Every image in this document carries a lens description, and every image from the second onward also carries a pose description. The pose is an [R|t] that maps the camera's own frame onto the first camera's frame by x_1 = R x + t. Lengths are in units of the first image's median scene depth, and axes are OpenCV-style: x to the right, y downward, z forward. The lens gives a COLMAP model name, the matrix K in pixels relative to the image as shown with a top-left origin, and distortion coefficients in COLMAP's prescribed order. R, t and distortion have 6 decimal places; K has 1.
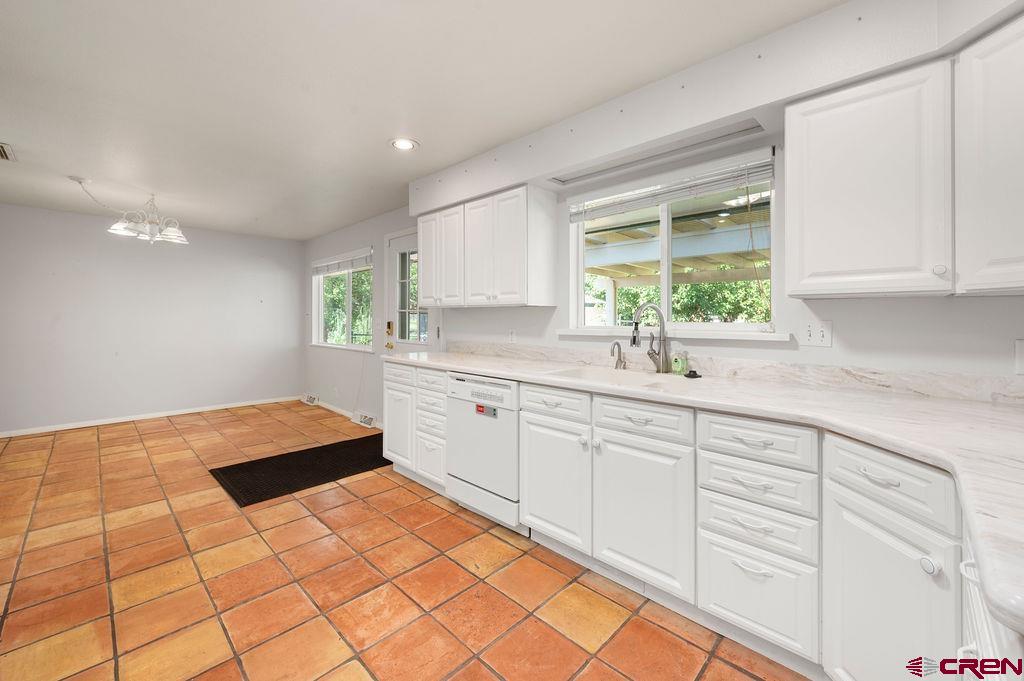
lens RADIAL K [[413.7, 0, 510.8], [0, 413.7, 314.5], [0, 0, 1]] dist [-0.003475, 0.000391]
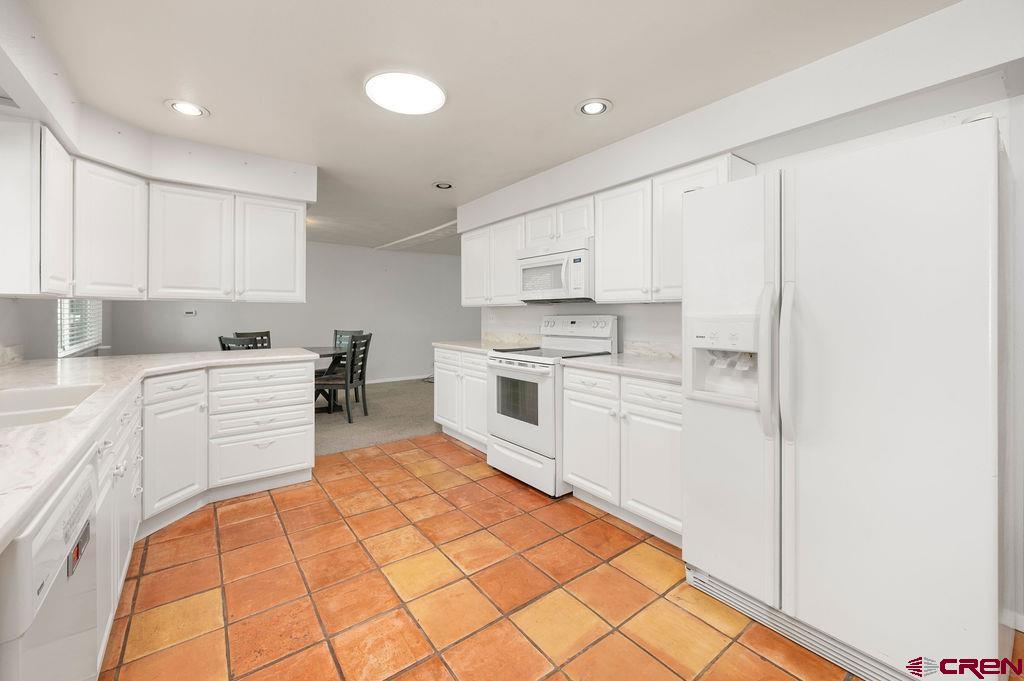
lens RADIAL K [[413.7, 0, 510.8], [0, 413.7, 314.5], [0, 0, 1]] dist [-0.003475, 0.000391]
pose [[-0.989020, -0.005318, 0.147685, -0.501146], [-0.005822, 0.999979, -0.002975, 0.006469], [-0.147666, -0.003802, -0.989030, 1.260543]]
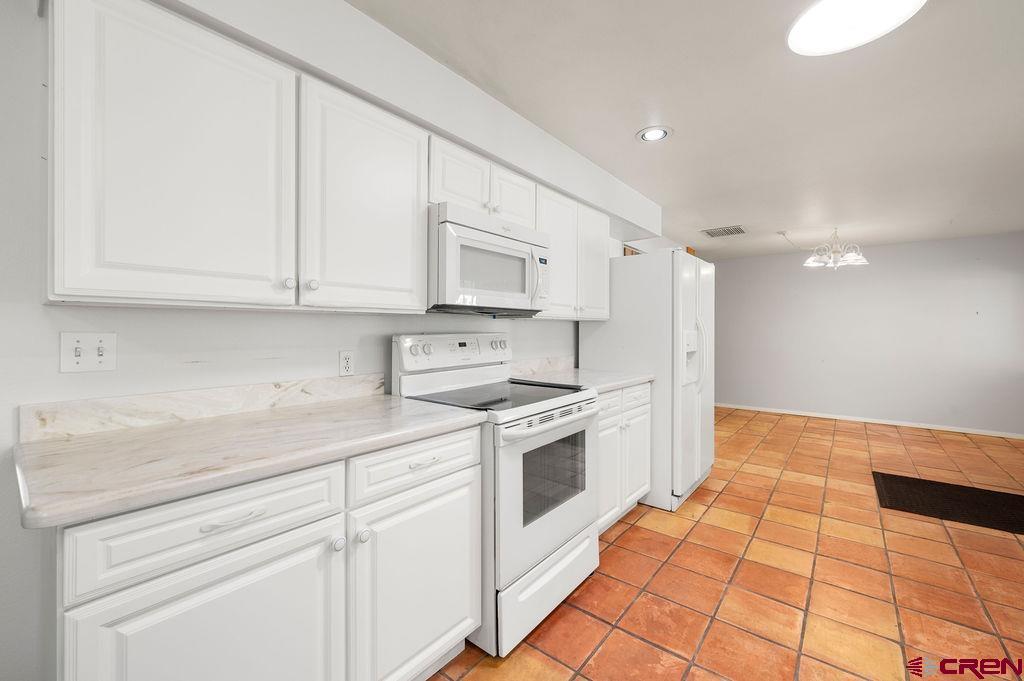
lens RADIAL K [[413.7, 0, 510.8], [0, 413.7, 314.5], [0, 0, 1]] dist [-0.003475, 0.000391]
pose [[0.089172, -0.042731, -0.995099, 0.384506], [0.007310, 0.999080, -0.042247, 0.001186], [0.995989, -0.003507, 0.089402, -0.067871]]
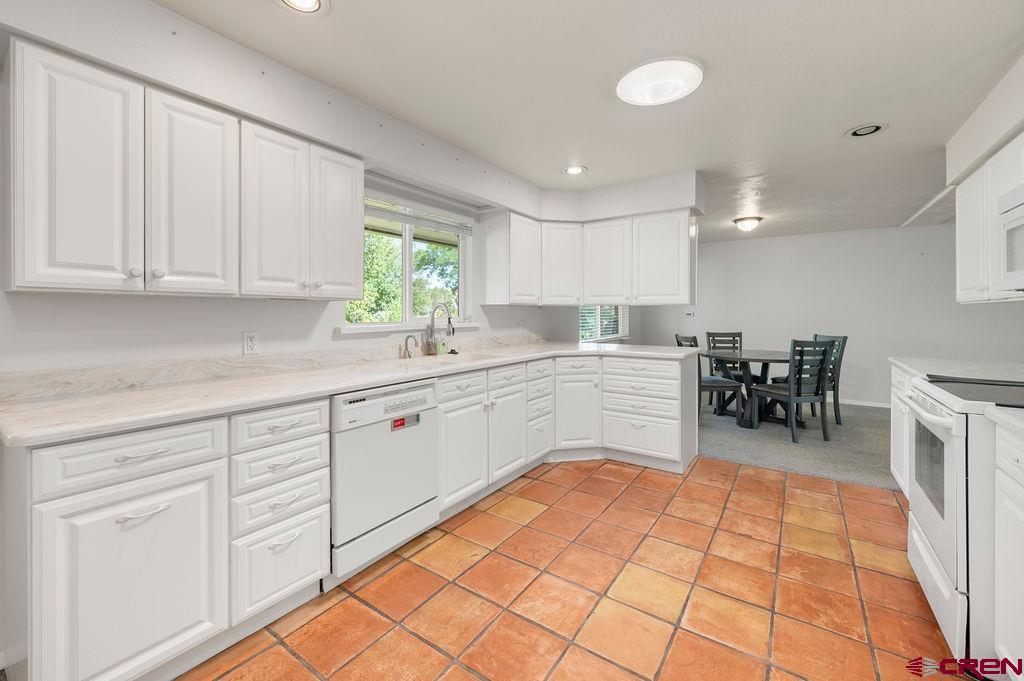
lens RADIAL K [[413.7, 0, 510.8], [0, 413.7, 314.5], [0, 0, 1]] dist [-0.003475, 0.000391]
pose [[-0.163988, -0.004453, 0.986452, -0.905018], [-0.007375, 0.999967, 0.003288, 0.002089], [-0.986435, -0.006736, -0.164016, 0.878067]]
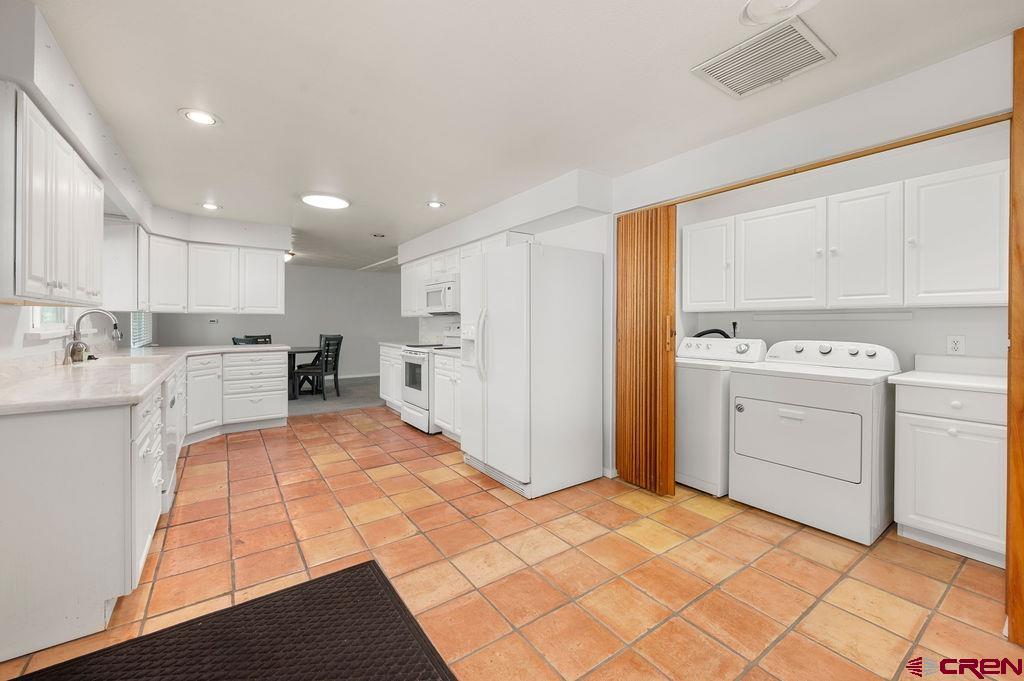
lens RADIAL K [[413.7, 0, 510.8], [0, 413.7, 314.5], [0, 0, 1]] dist [-0.003475, 0.000391]
pose [[-0.983160, -0.000703, 0.182746, -1.128161], [-0.004886, 0.999736, -0.022440, 0.008527], [-0.182682, -0.022955, -0.982904, 1.861668]]
